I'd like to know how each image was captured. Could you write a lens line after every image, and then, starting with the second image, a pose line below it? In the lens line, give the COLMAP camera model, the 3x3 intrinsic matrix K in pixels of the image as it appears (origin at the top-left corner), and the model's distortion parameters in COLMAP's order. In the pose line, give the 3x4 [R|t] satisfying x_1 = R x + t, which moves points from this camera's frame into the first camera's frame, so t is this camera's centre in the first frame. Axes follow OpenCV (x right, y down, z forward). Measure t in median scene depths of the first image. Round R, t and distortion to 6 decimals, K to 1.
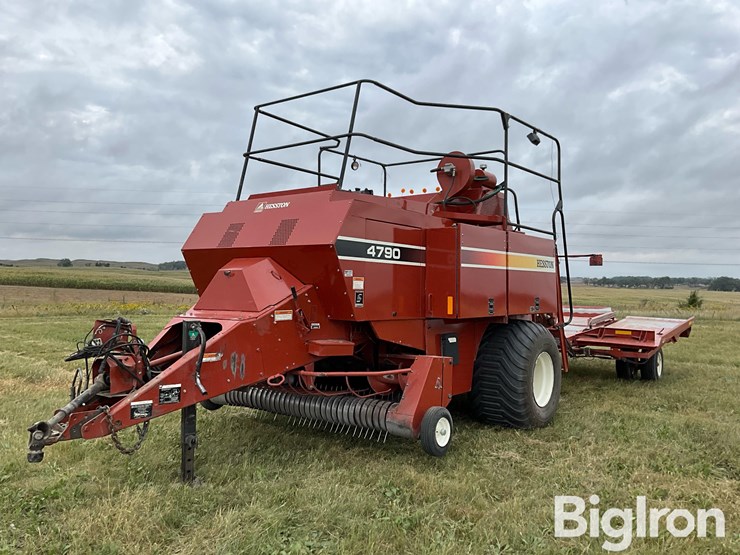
lens RADIAL K [[609.6, 0, 352.5], [0, 609.6, 275.5], [0, 0, 1]] dist [0.035798, -0.082787]
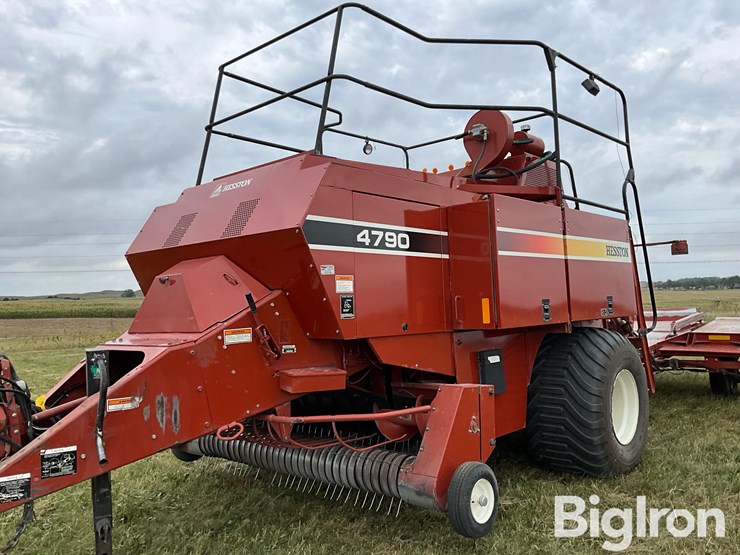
lens RADIAL K [[609.6, 0, 352.5], [0, 609.6, 275.5], [0, 0, 1]] dist [0.035798, -0.082787]
pose [[0.994933, -0.053309, -0.085247, 0.069532], [0.050865, 0.998237, -0.030590, 0.022002], [0.086727, 0.026099, 0.995890, 0.286769]]
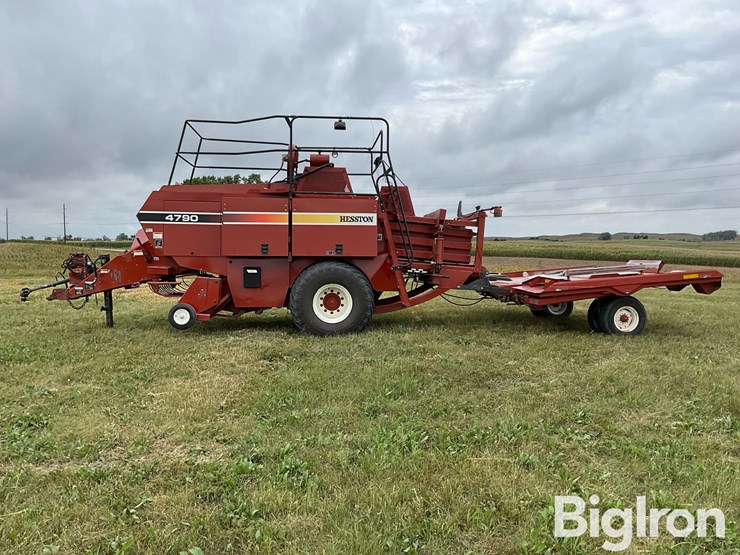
lens RADIAL K [[614.4, 0, 374.2], [0, 614.4, 289.6], [0, 0, 1]] dist [0.008693, -0.000084]
pose [[0.703306, 0.032605, -0.710139, 1.650121], [0.014922, 0.998050, 0.060602, 0.067218], [0.710731, -0.053218, 0.701448, 0.118370]]
